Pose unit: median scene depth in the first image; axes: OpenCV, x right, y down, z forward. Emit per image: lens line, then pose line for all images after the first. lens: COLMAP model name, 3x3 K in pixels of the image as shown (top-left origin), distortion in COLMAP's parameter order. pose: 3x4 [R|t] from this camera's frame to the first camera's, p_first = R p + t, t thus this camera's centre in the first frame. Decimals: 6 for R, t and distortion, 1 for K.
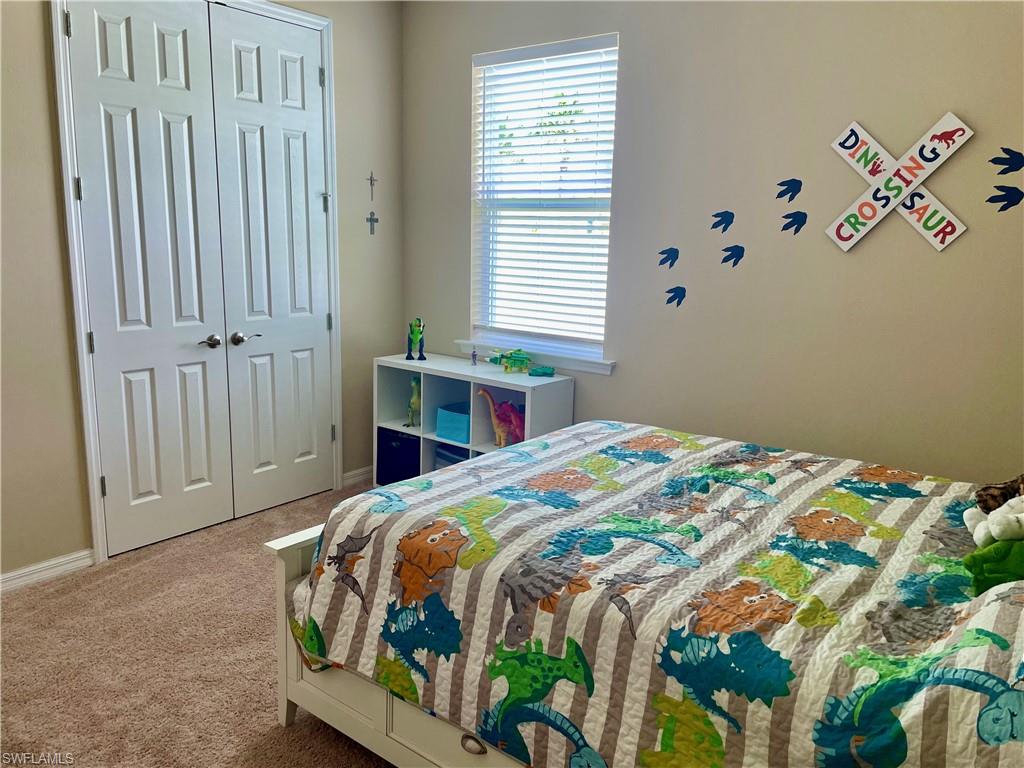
lens RADIAL K [[771.8, 0, 517.8], [0, 771.8, 377.5], [0, 0, 1]] dist [0.093372, -0.120739]
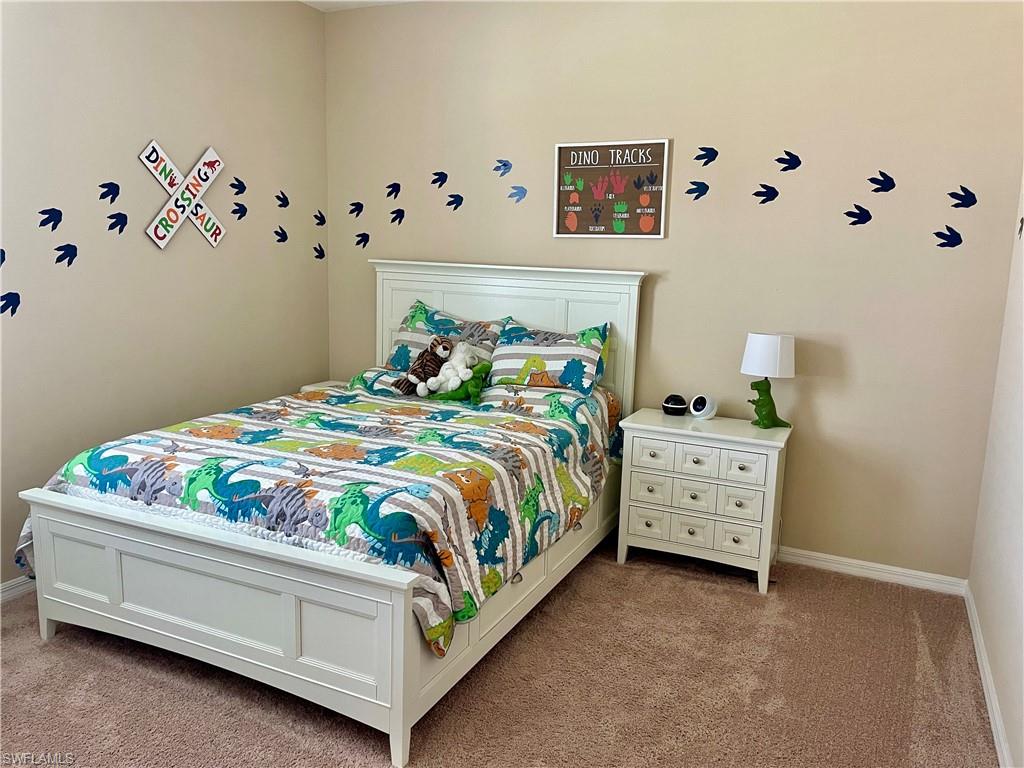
lens RADIAL K [[771.8, 0, 514.9], [0, 771.8, 386.1], [0, 0, 1]] dist [0.093372, -0.120739]
pose [[-0.216520, -0.202785, 0.954985, -0.935341], [0.145992, 0.960466, 0.237049, -0.172907], [-0.965301, 0.190746, -0.178355, 0.769440]]
